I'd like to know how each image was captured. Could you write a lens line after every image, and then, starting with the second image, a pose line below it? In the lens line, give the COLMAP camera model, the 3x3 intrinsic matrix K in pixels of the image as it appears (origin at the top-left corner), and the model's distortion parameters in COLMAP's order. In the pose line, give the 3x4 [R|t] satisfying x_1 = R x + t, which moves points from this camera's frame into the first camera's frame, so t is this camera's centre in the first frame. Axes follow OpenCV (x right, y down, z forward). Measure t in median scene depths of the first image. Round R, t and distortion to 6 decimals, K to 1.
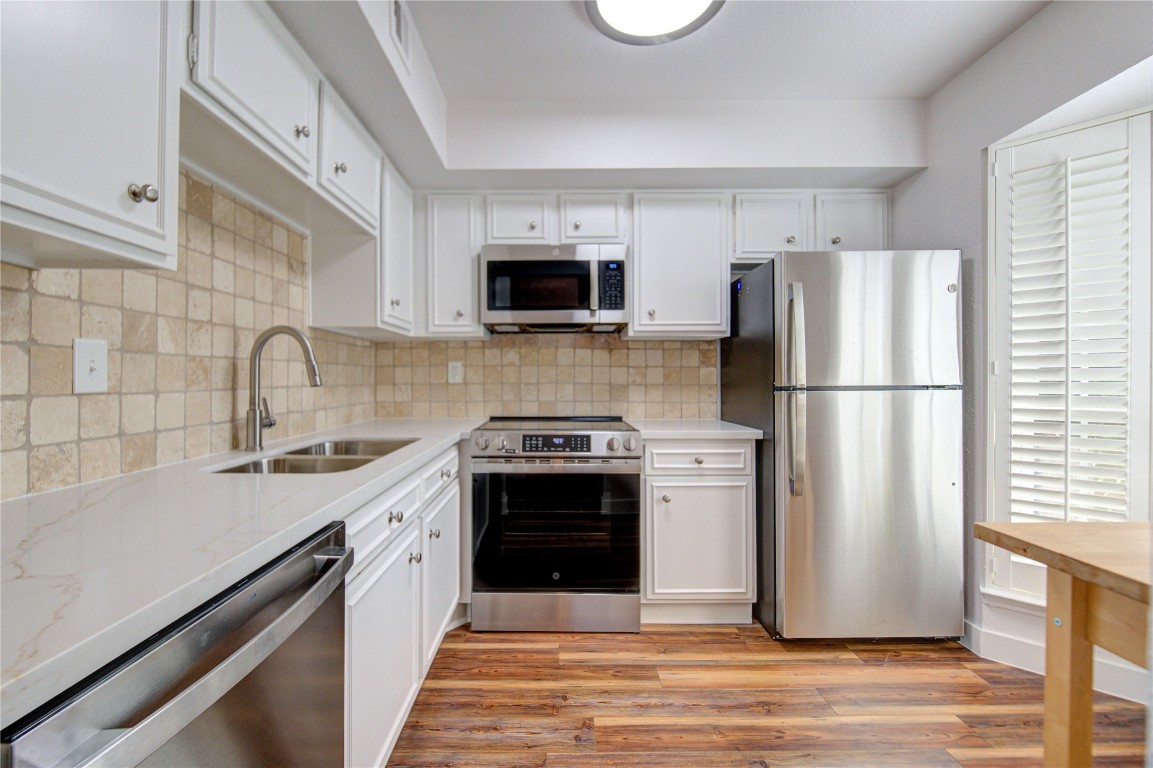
lens RADIAL K [[485.8, 0, 576.5], [0, 485.8, 384.0], [0, 0, 1]] dist [0.000954, -0.004594]
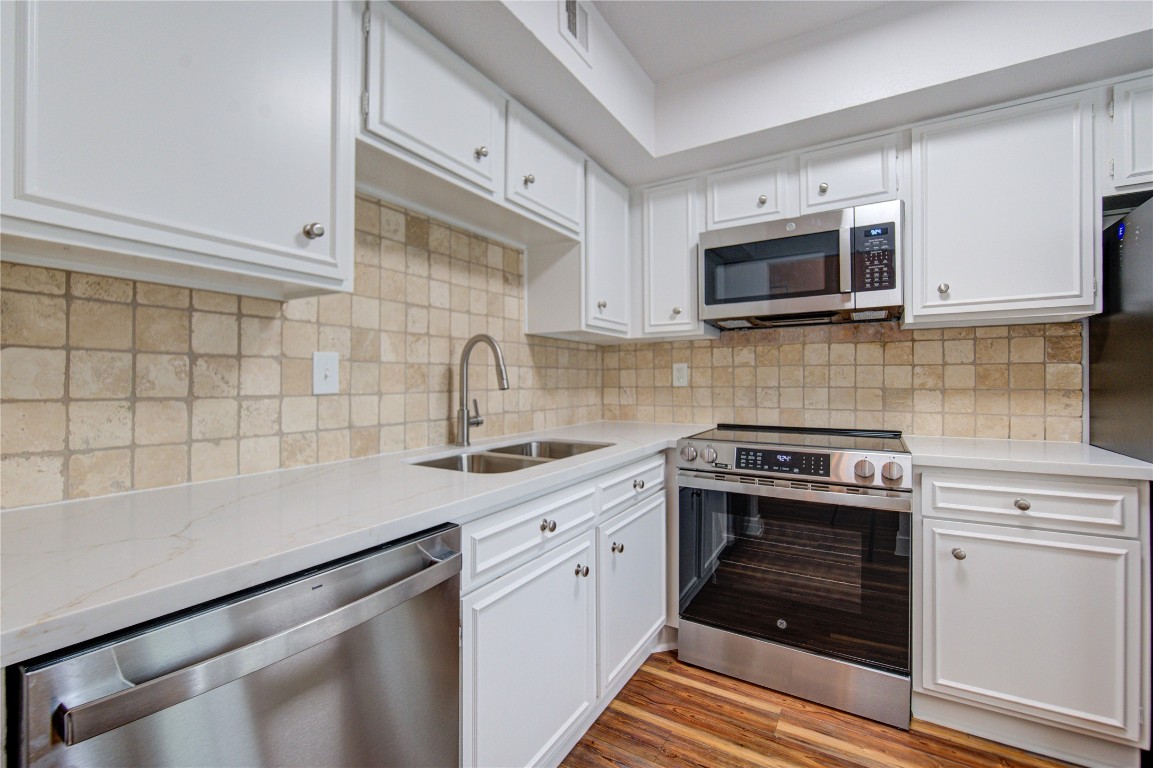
lens RADIAL K [[492.3, 0, 576.5], [0, 492.3, 384.0], [0, 0, 1]] dist [0.000481, -0.008940]
pose [[0.835213, 0.001217, -0.549926, 0.152503], [-0.003530, 0.999989, -0.003148, -0.003526], [0.549916, 0.004570, 0.835208, 0.151157]]
